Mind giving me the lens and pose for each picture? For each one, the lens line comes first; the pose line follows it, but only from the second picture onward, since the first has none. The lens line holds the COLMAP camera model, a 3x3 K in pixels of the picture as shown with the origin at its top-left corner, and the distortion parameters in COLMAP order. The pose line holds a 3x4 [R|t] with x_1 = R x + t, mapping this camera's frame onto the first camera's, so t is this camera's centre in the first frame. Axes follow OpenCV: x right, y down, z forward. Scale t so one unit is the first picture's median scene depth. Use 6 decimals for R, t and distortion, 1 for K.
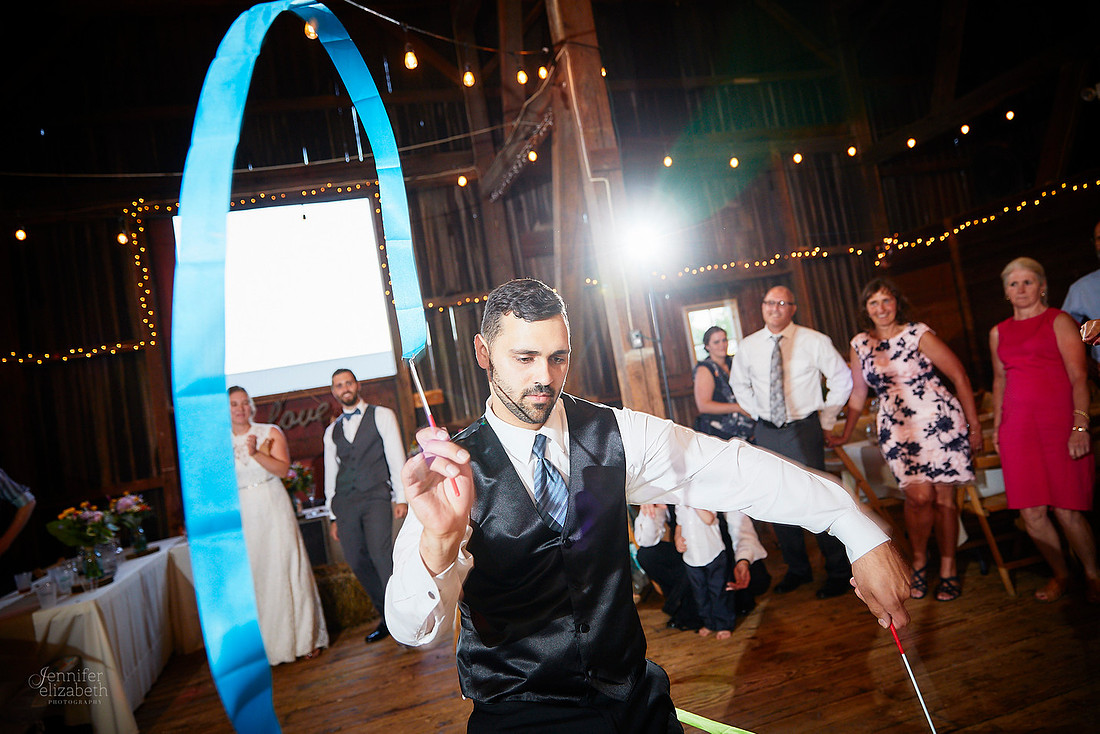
lens RADIAL K [[737.2, 0, 534.2], [0, 737.2, 360.0], [0, 0, 1]] dist [-0.013094, 0.008123]
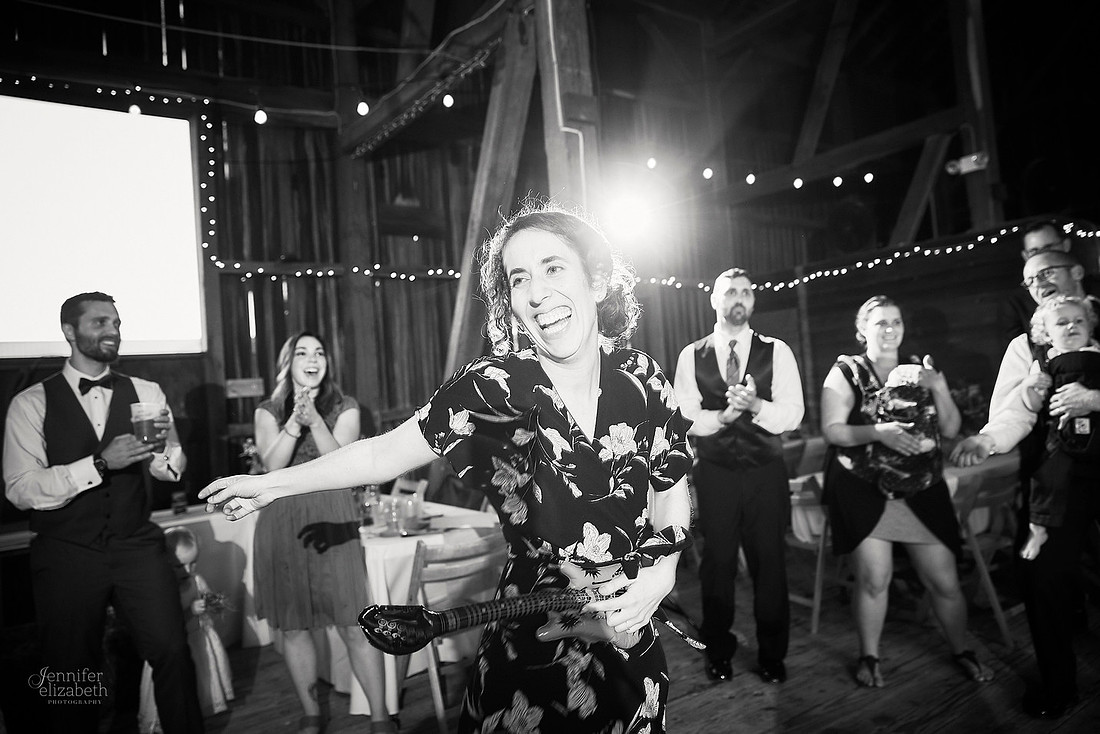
lens RADIAL K [[737.2, 0, 545.3], [0, 737.2, 370.5], [0, 0, 1]] dist [-0.013094, 0.008123]
pose [[0.931256, 0.109485, 0.347528, -0.117423], [-0.102167, 0.993988, -0.039374, 0.031284], [-0.349749, 0.001162, 0.936843, 0.155642]]
